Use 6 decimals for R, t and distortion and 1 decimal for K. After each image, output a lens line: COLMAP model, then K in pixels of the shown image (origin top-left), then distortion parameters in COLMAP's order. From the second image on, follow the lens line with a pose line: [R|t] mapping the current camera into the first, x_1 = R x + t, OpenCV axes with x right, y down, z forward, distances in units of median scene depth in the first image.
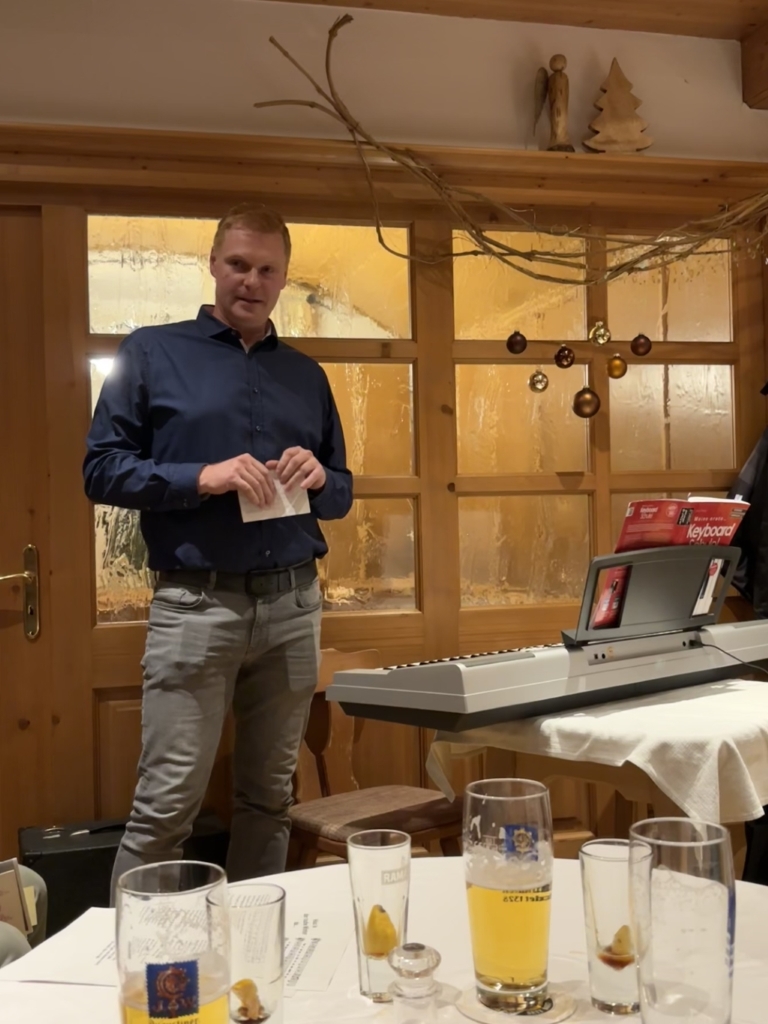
lens RADIAL K [[1166.1, 0, 385.2], [0, 1166.1, 504.6], [0, 0, 1]] dist [0.011838, 0.000000]
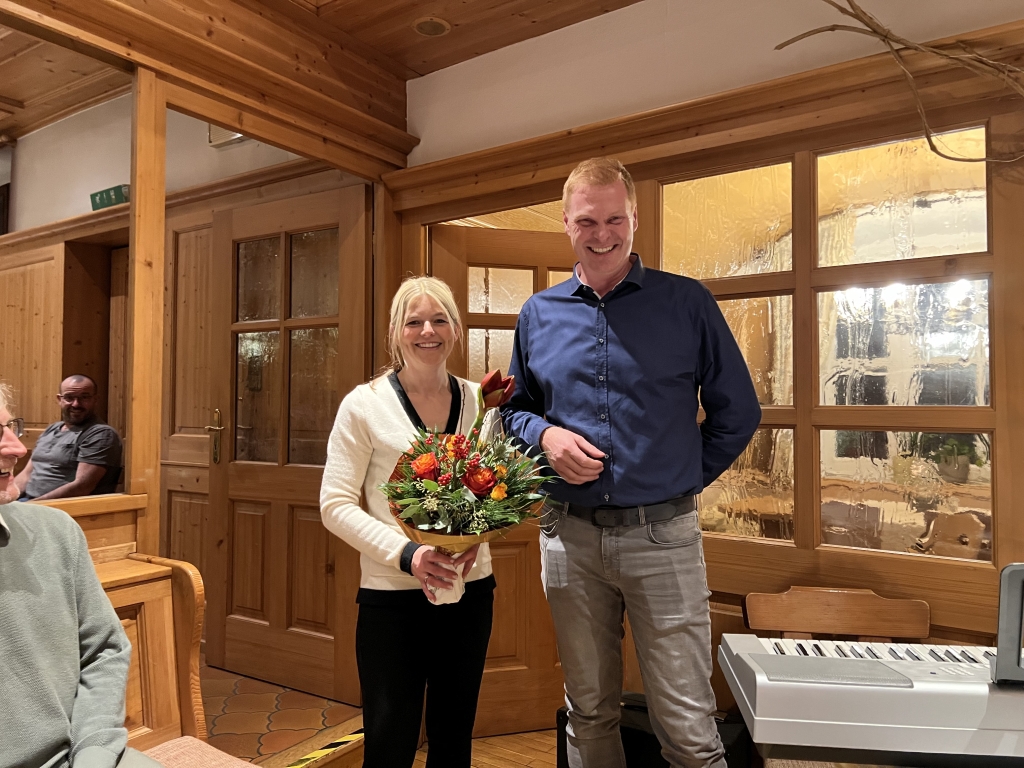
lens RADIAL K [[772.1, 0, 514.5], [0, 772.1, 378.0], [0, 0, 1]] dist [0.009686, -0.014063]
pose [[0.639344, 0.000045, -0.768921, 0.248535], [-0.010679, 0.999904, -0.008821, -0.039518], [0.768847, 0.013851, 0.639283, 0.364824]]
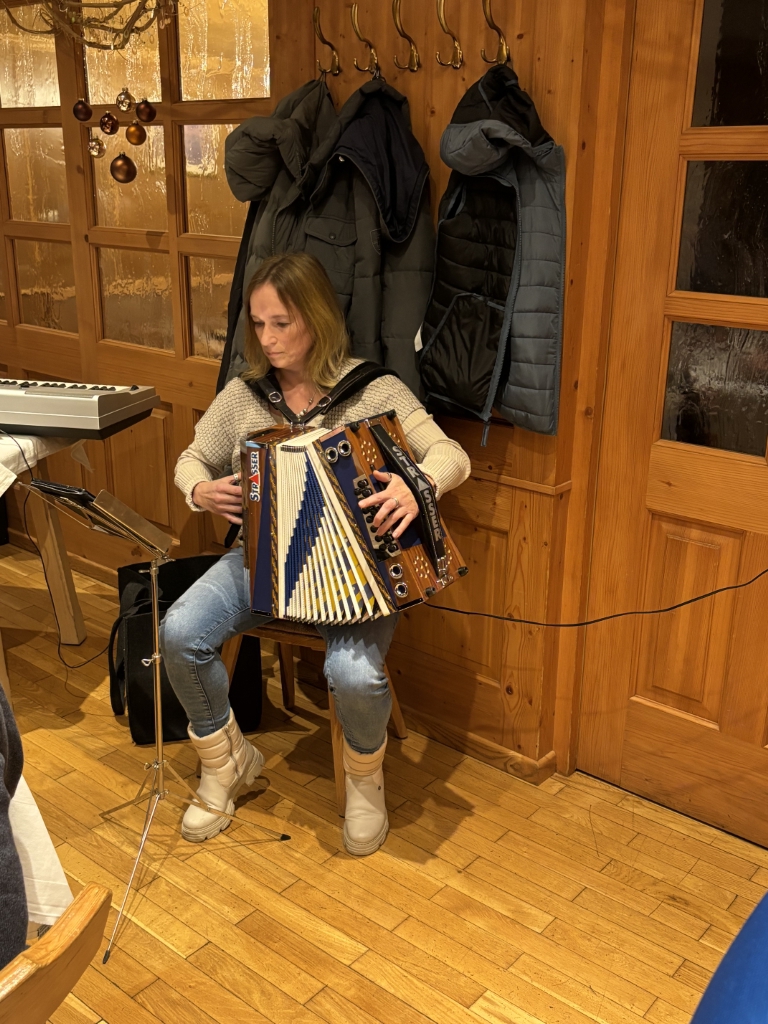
lens RADIAL K [[1040.7, 0, 389.9], [0, 1040.7, 508.8], [0, 0, 1]] dist [0.003151, 0.000000]
pose [[0.586956, 0.286893, -0.757083, 1.165879], [-0.015971, 0.939032, 0.343459, -0.129997], [0.809461, -0.189504, 0.555753, 0.620036]]
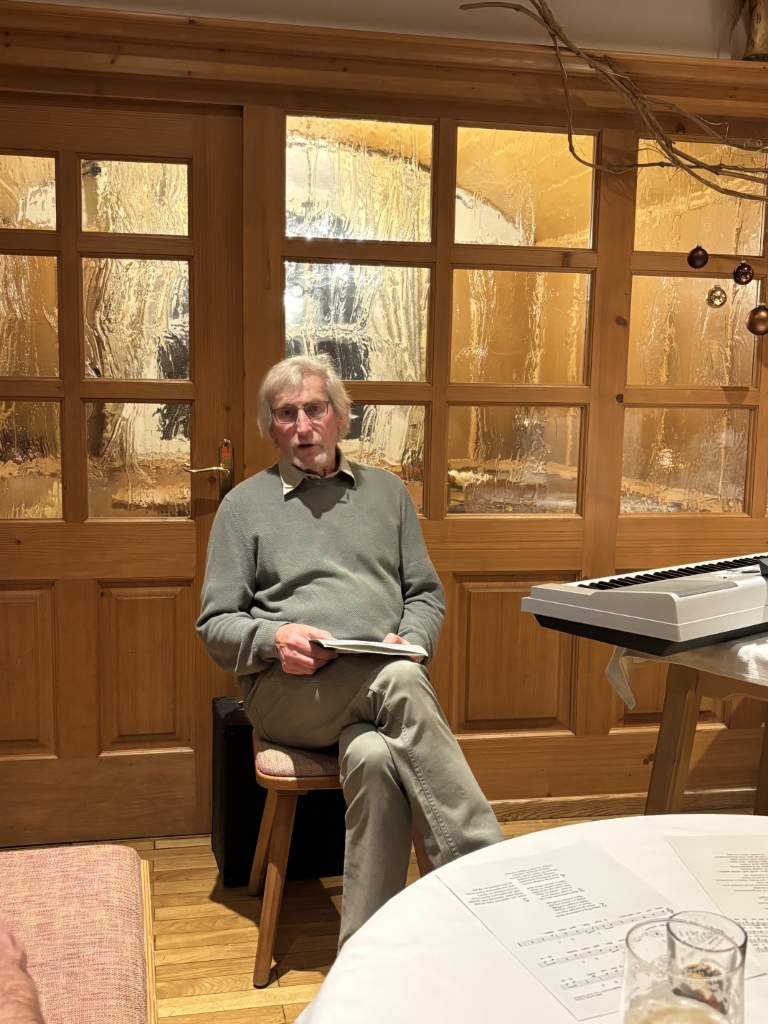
lens RADIAL K [[1072.4, 0, 381.1], [0, 1072.4, 511.9], [0, 0, 1]] dist [-0.008279, 0.000000]
pose [[0.997292, 0.050318, -0.053644, -0.101370], [-0.042395, 0.989275, 0.139779, -0.039497], [0.060102, -0.137126, 0.988729, 0.035777]]
